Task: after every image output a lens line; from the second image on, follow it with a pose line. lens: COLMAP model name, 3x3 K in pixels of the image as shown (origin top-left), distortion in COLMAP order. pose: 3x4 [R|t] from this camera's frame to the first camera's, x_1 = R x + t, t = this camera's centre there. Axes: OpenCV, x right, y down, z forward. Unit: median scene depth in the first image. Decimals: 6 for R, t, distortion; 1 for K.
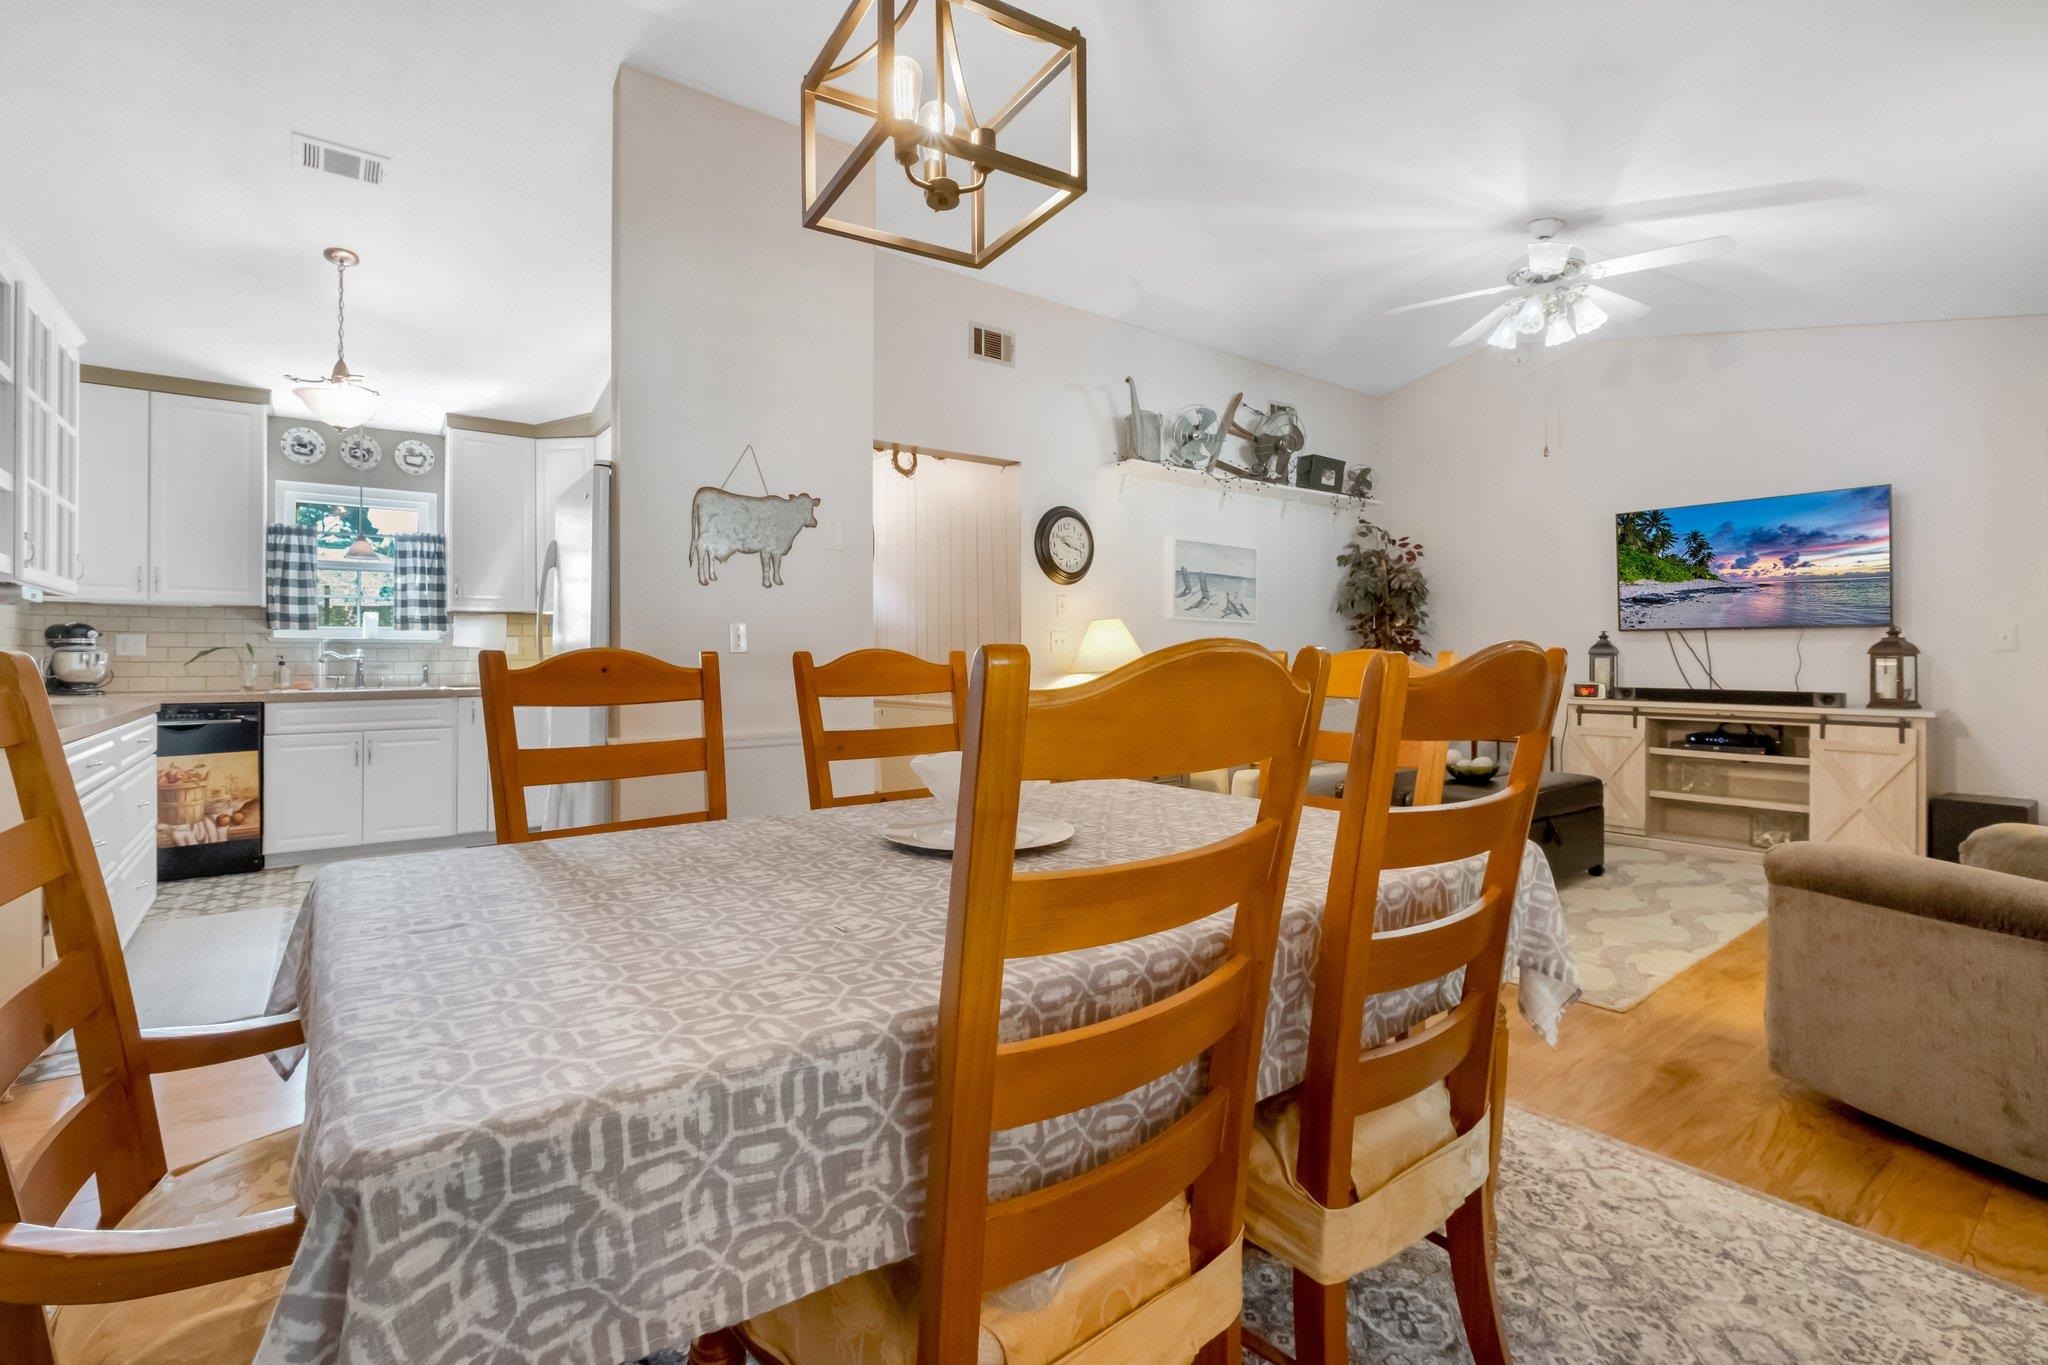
lens RADIAL K [[936.8, 0, 1009.0], [0, 936.8, 651.5], [0, 0, 1]] dist [-0.010468, 0.000983]
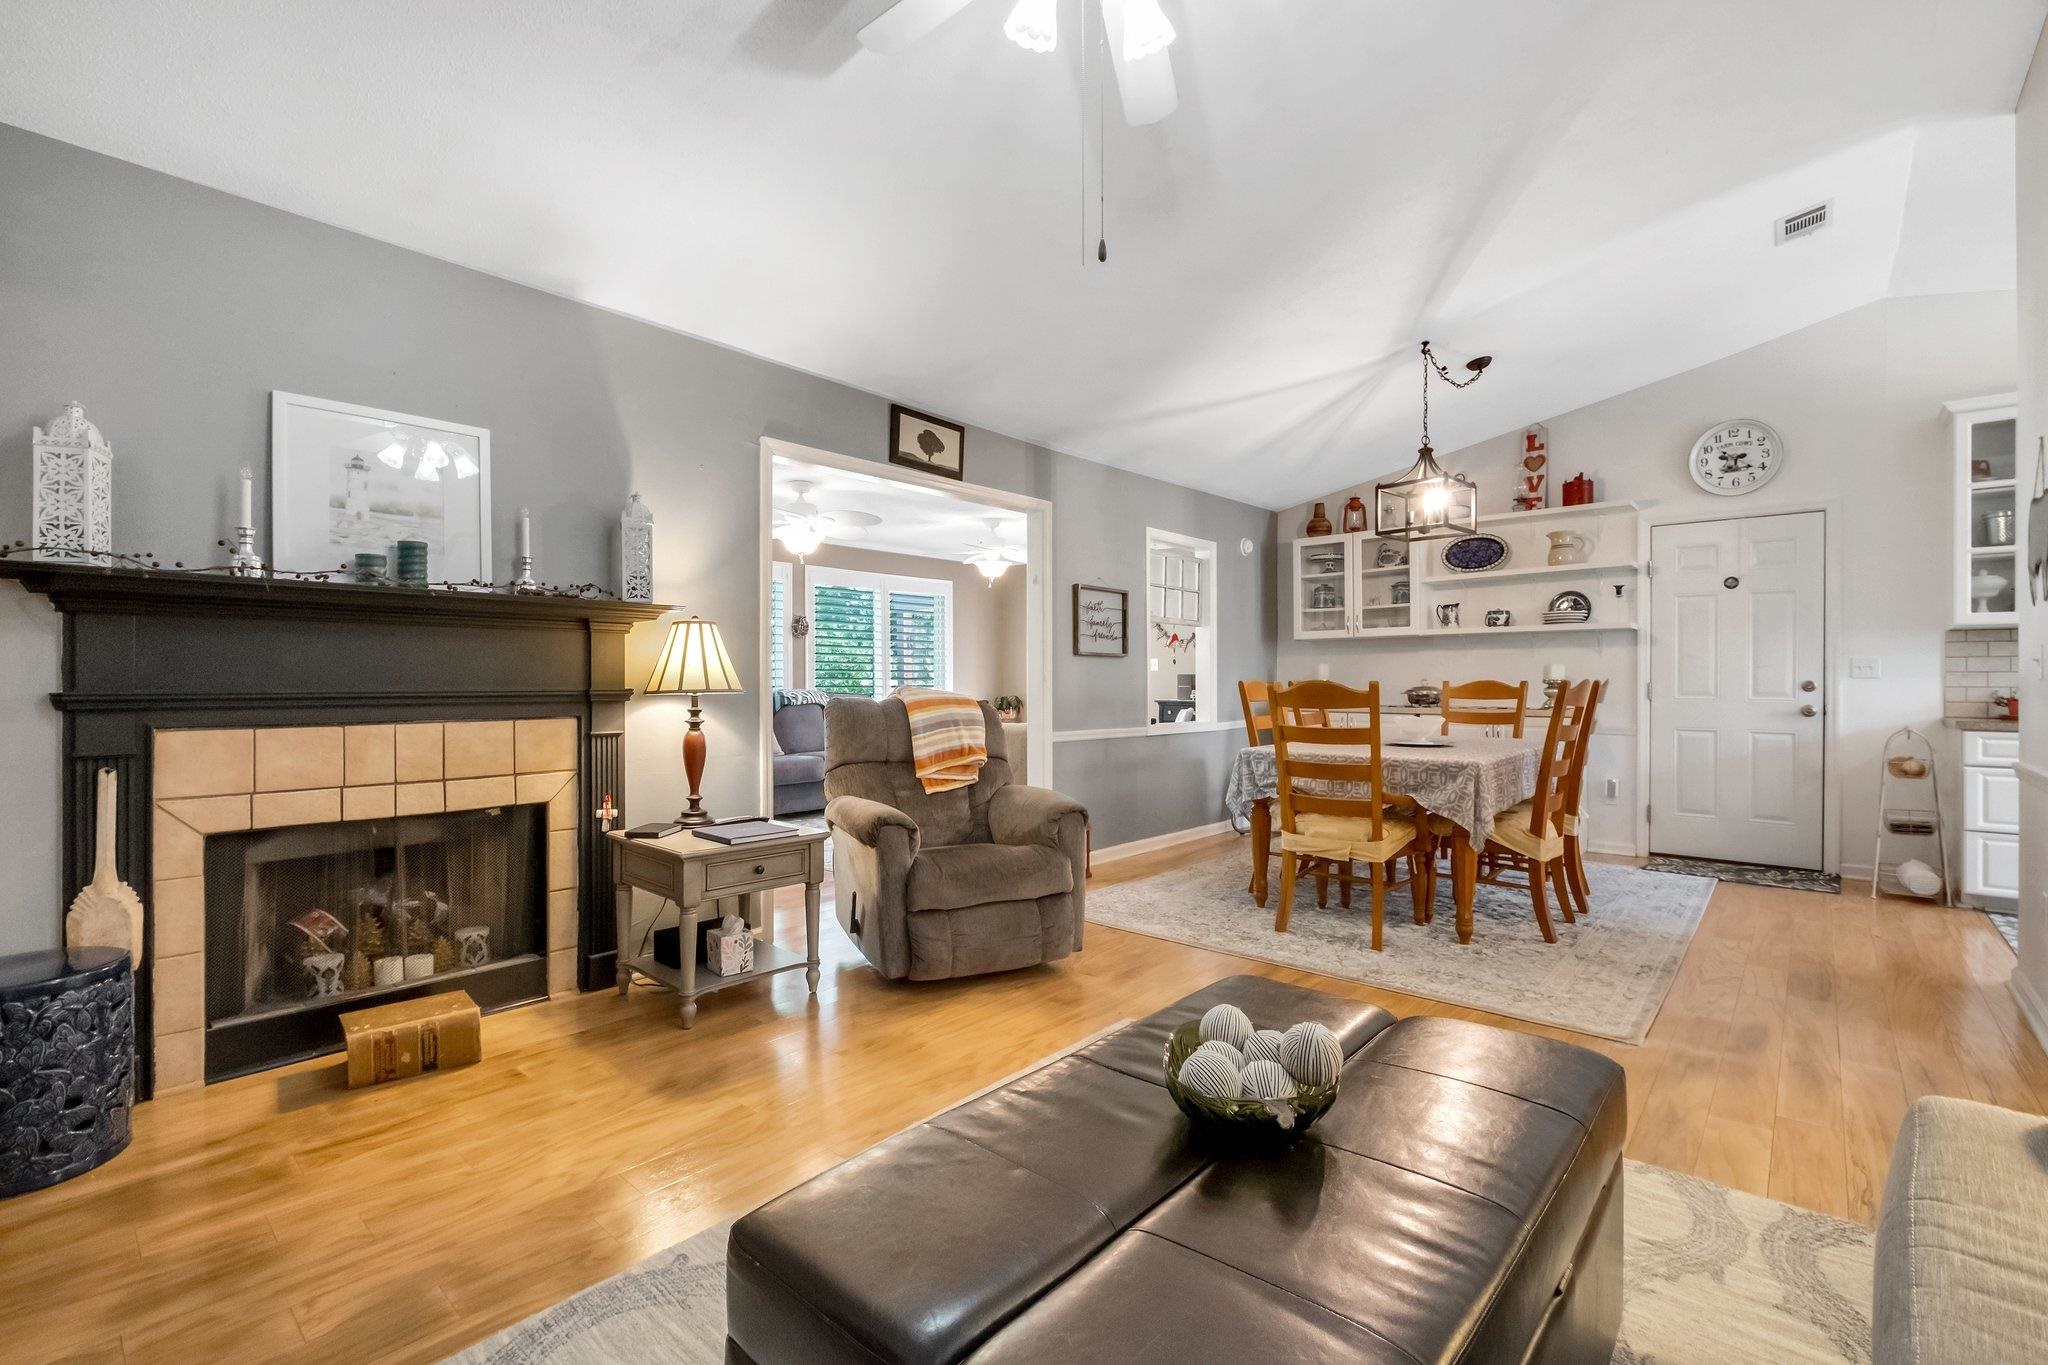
lens RADIAL K [[890.5, 0, 1022.6], [0, 890.5, 680.0], [0, 0, 1]] dist [-0.009595, 0.000189]
pose [[-0.982556, 0.003119, -0.185940, 0.522774], [0.003994, 0.999983, -0.004334, 0.000726], [0.185923, -0.005001, -0.982552, 1.072081]]
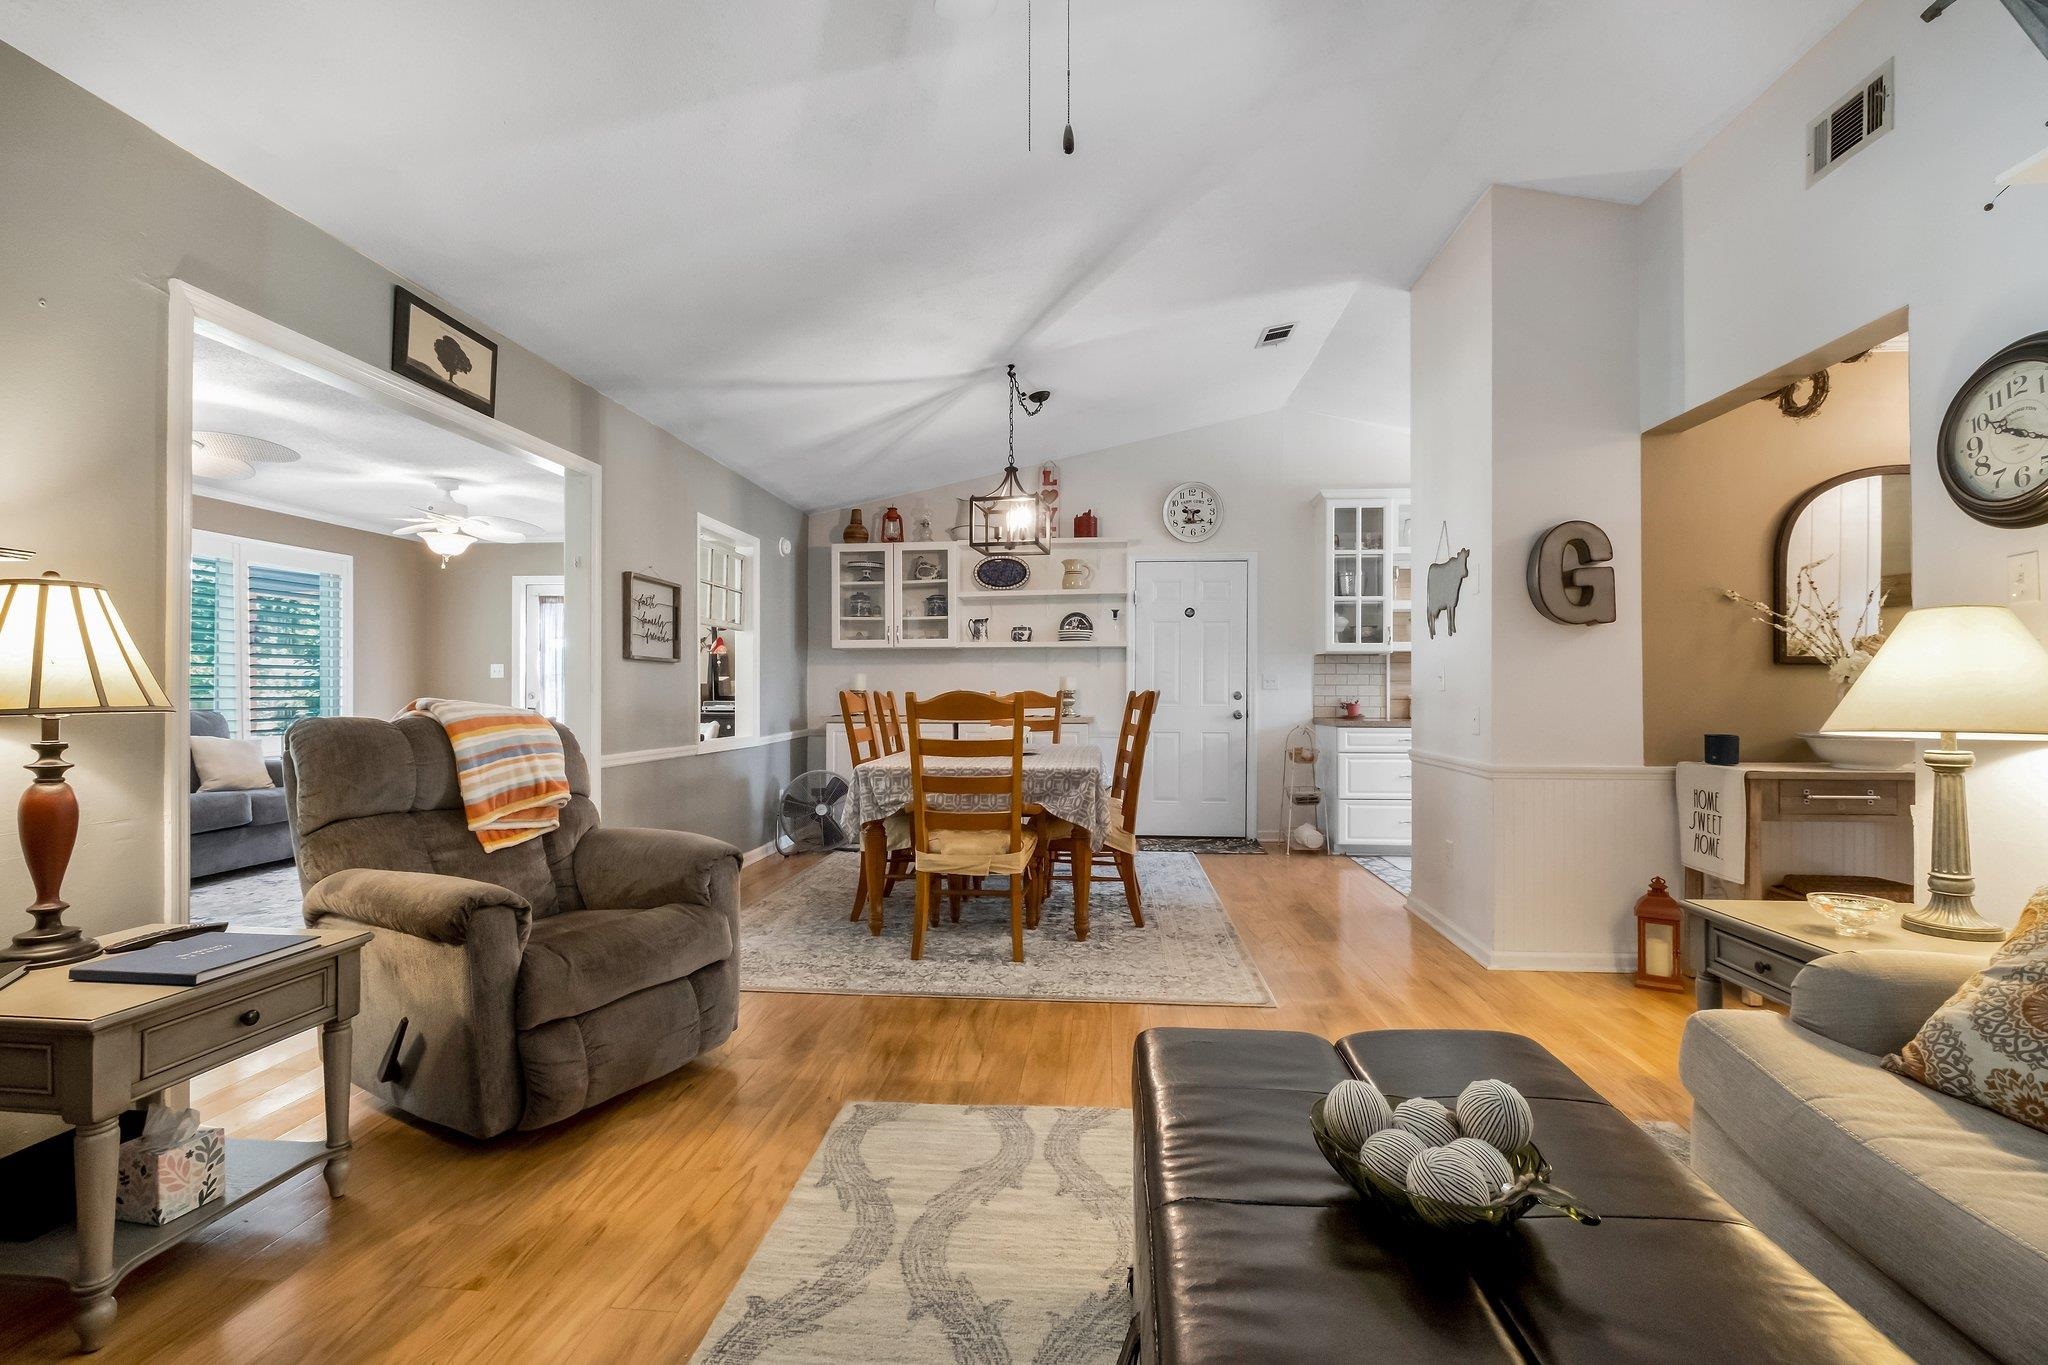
lens RADIAL K [[893.1, 0, 1023.8], [0, 893.1, 685.2], [0, 0, 1]] dist [-0.004637, -0.000182]
pose [[-0.677226, -0.001944, -0.735773, 0.630795], [0.004350, 0.999968, -0.006646, -0.000817], [0.735762, -0.007701, -0.677196, 0.916357]]
